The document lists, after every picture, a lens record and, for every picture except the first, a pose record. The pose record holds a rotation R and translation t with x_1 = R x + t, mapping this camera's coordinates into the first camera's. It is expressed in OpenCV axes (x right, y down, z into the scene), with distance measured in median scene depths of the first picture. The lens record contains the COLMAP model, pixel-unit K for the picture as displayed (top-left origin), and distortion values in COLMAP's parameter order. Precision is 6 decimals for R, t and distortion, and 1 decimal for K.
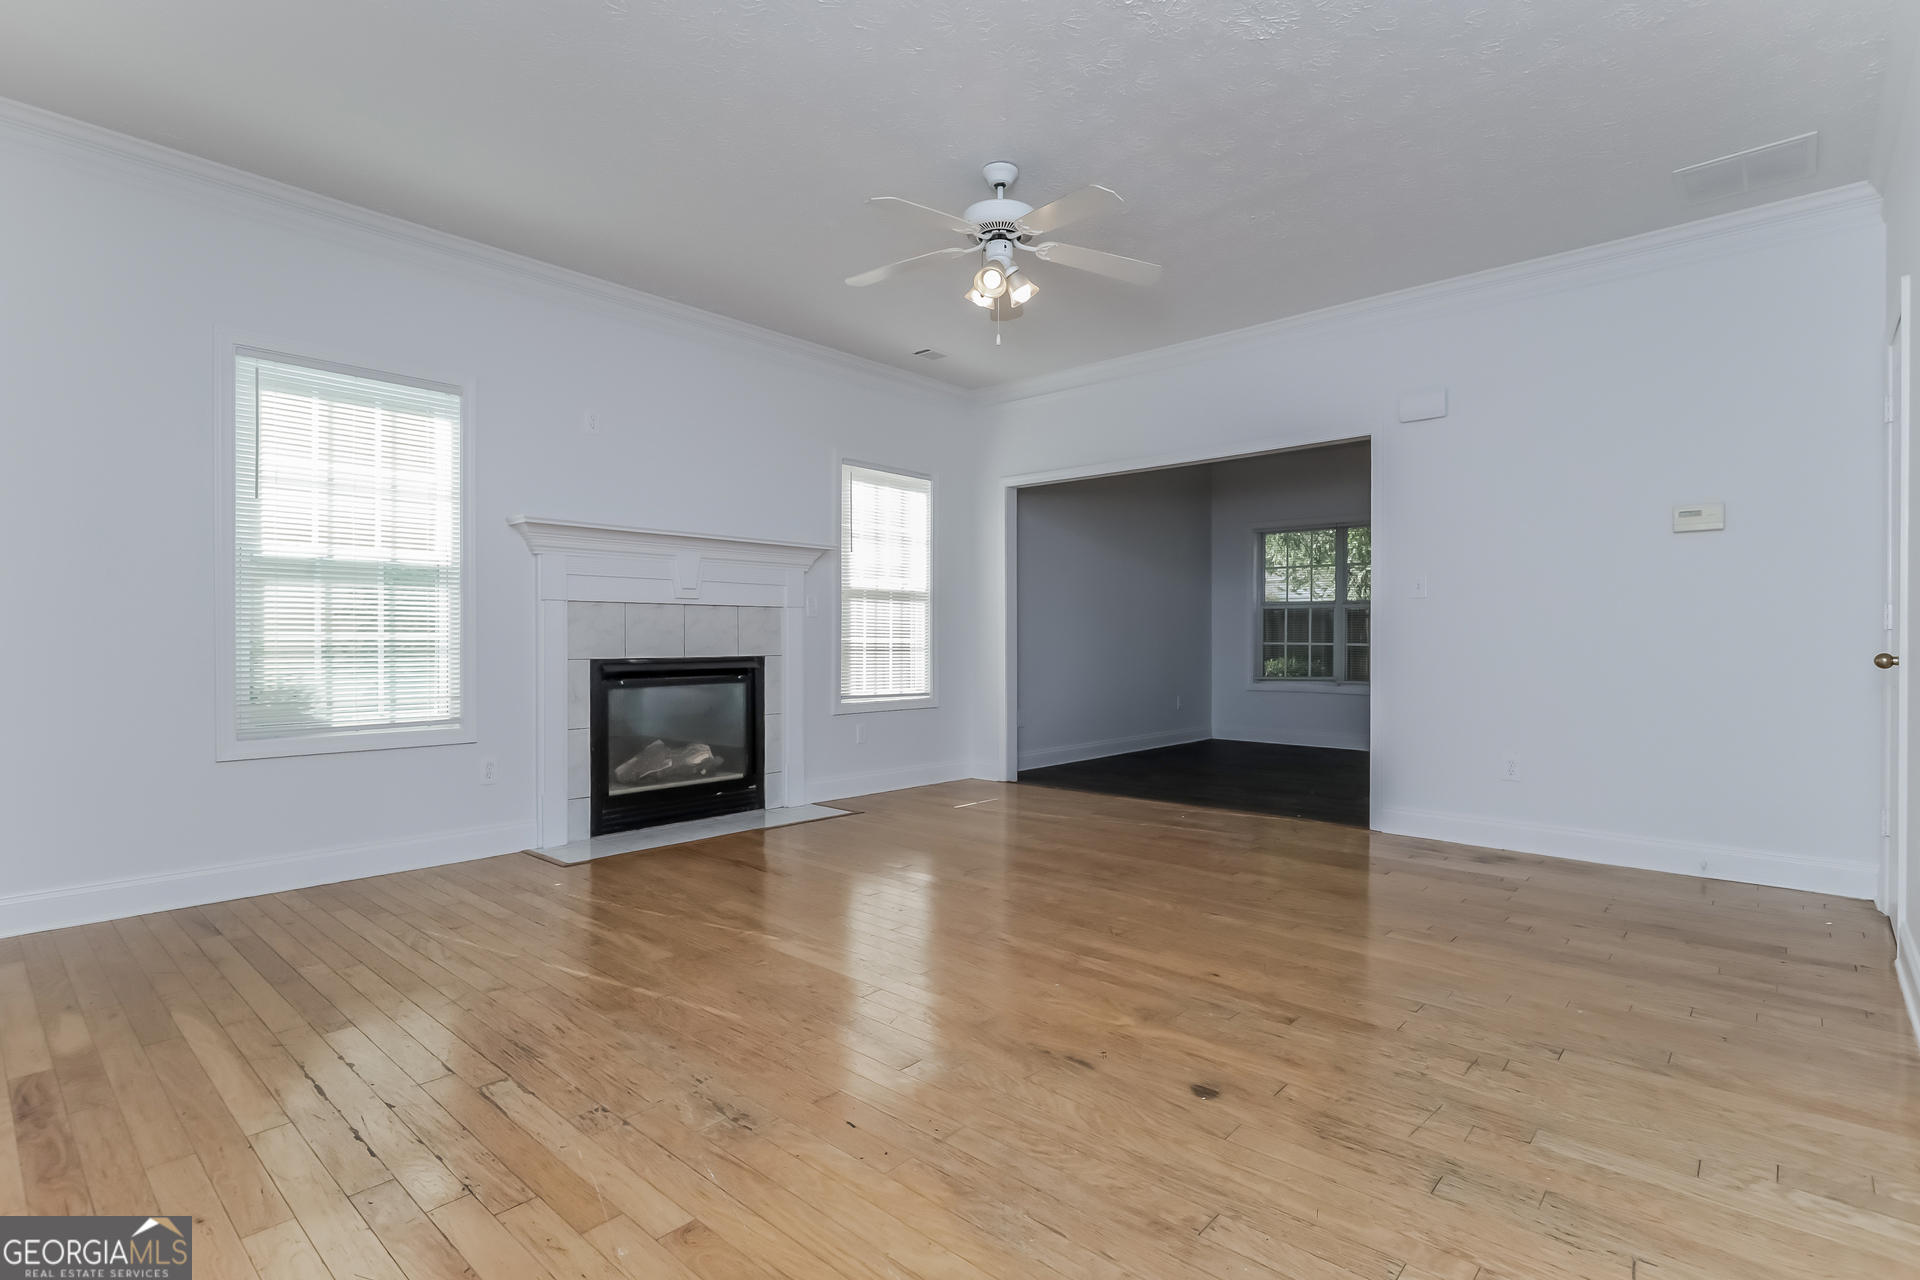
lens RADIAL K [[934.1, 0, 947.7], [0, 934.1, 631.1], [0, 0, 1]] dist [0.004701, 0.001047]
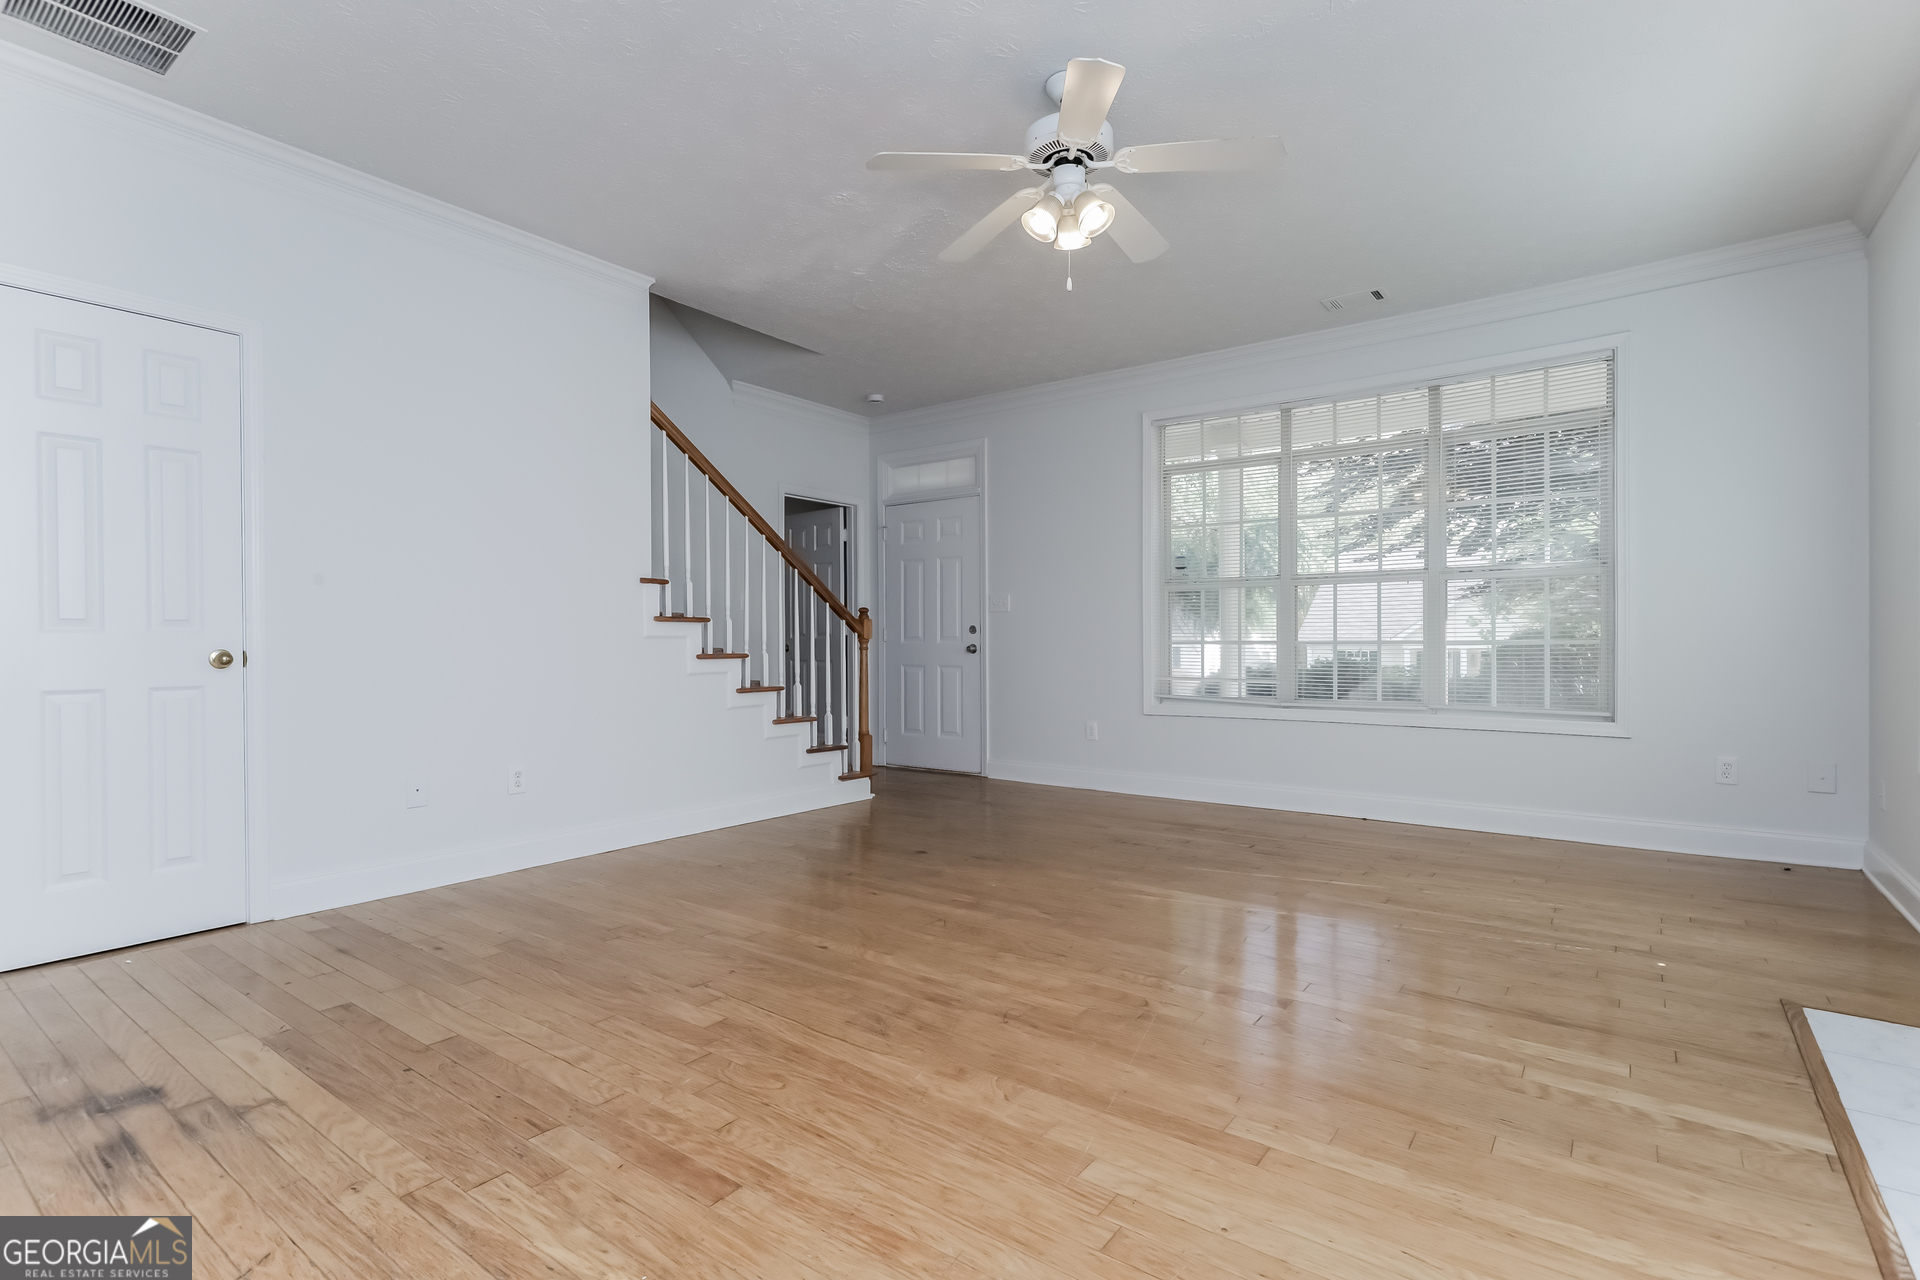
lens RADIAL K [[934.1, 0, 947.7], [0, 934.1, 631.1], [0, 0, 1]] dist [0.004701, 0.001047]
pose [[-0.995747, -0.001684, -0.092114, 0.252022], [-0.000130, 0.999857, -0.016882, 0.016552], [0.092129, -0.016798, -0.995605, 1.913303]]
